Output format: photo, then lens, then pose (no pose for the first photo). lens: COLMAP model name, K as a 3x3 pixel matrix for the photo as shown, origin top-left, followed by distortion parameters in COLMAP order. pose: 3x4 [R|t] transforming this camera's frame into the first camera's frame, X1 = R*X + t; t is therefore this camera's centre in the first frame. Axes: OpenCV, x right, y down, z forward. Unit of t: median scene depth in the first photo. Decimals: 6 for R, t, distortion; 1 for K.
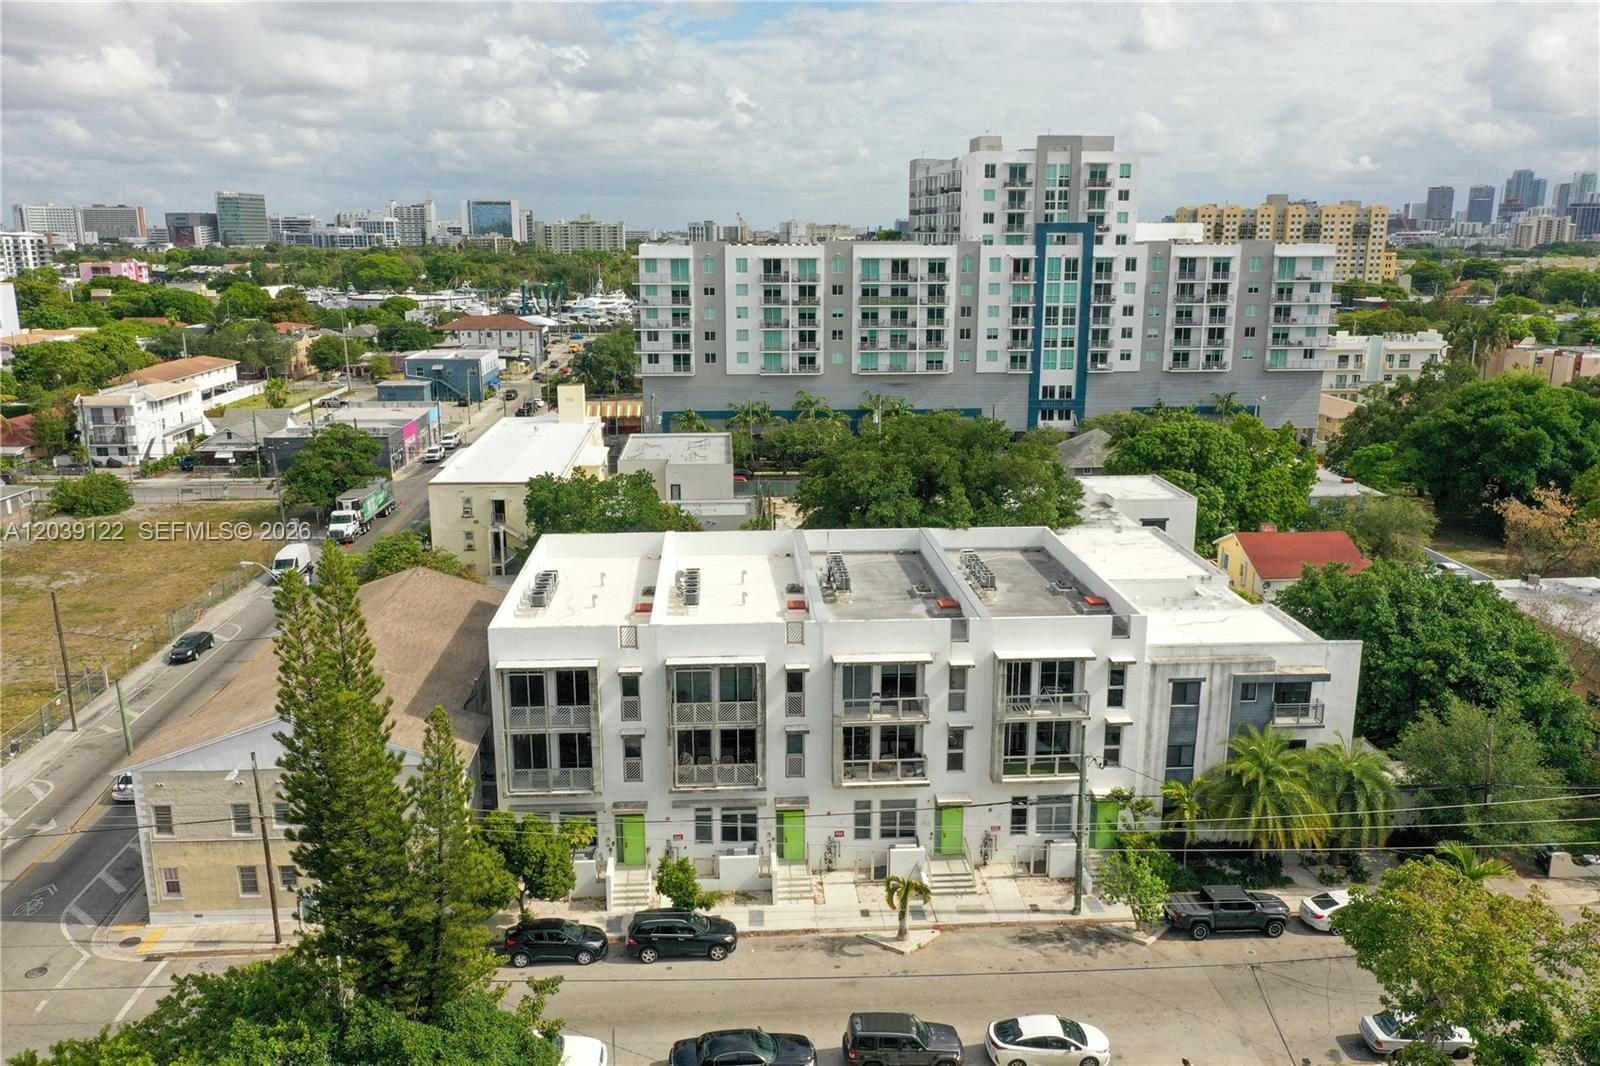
lens RADIAL K [[1257.2, 0, 802.4], [0, 1257.2, 539.4], [0, 0, 1]] dist [0.005573, 0.000528]
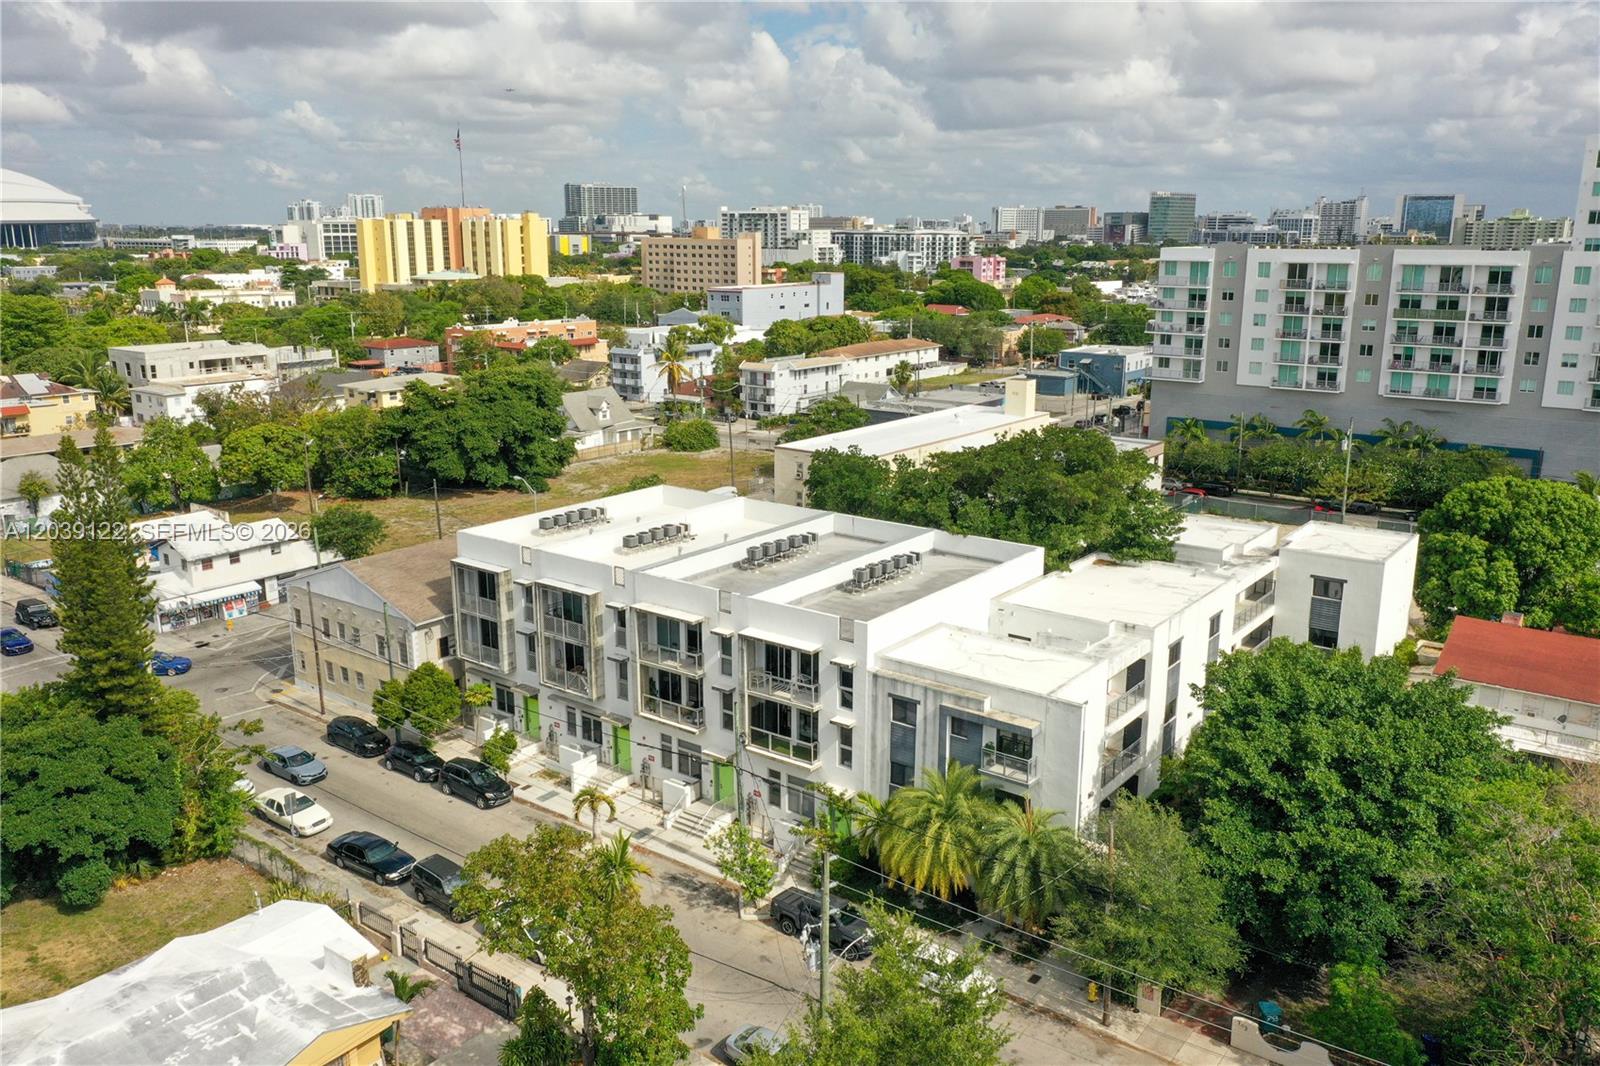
lens RADIAL K [[1257.2, 0, 802.0], [0, 1257.2, 540.4], [0, 0, 1]] dist [0.005573, 0.000528]
pose [[0.752924, 0.158502, -0.638735, 0.321093], [-0.156634, 0.985833, 0.059998, -0.021284], [0.639196, 0.054874, 0.767084, 0.070952]]
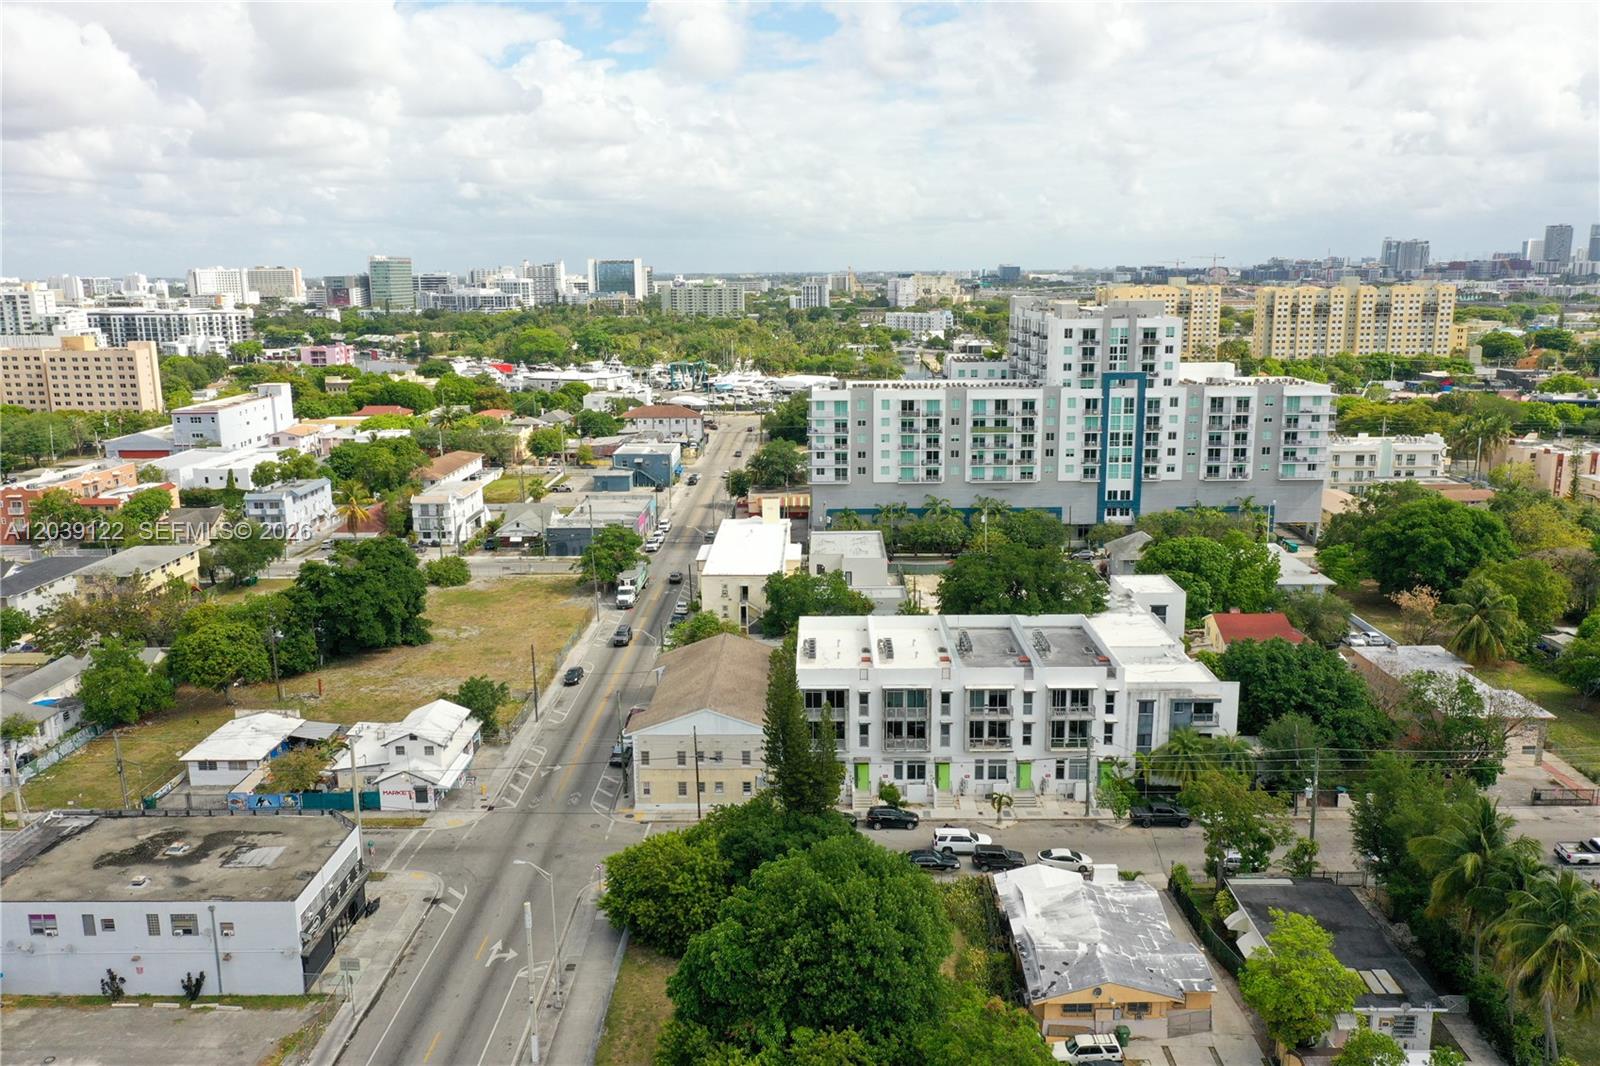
lens RADIAL K [[1257.2, 0, 804.2], [0, 1257.2, 534.9], [0, 0, 1]] dist [0.005573, 0.000528]
pose [[0.996865, 0.006450, -0.078862, -0.027295], [-0.009032, 0.999433, -0.032438, -0.029205], [0.078608, 0.033049, 0.996358, -0.376251]]
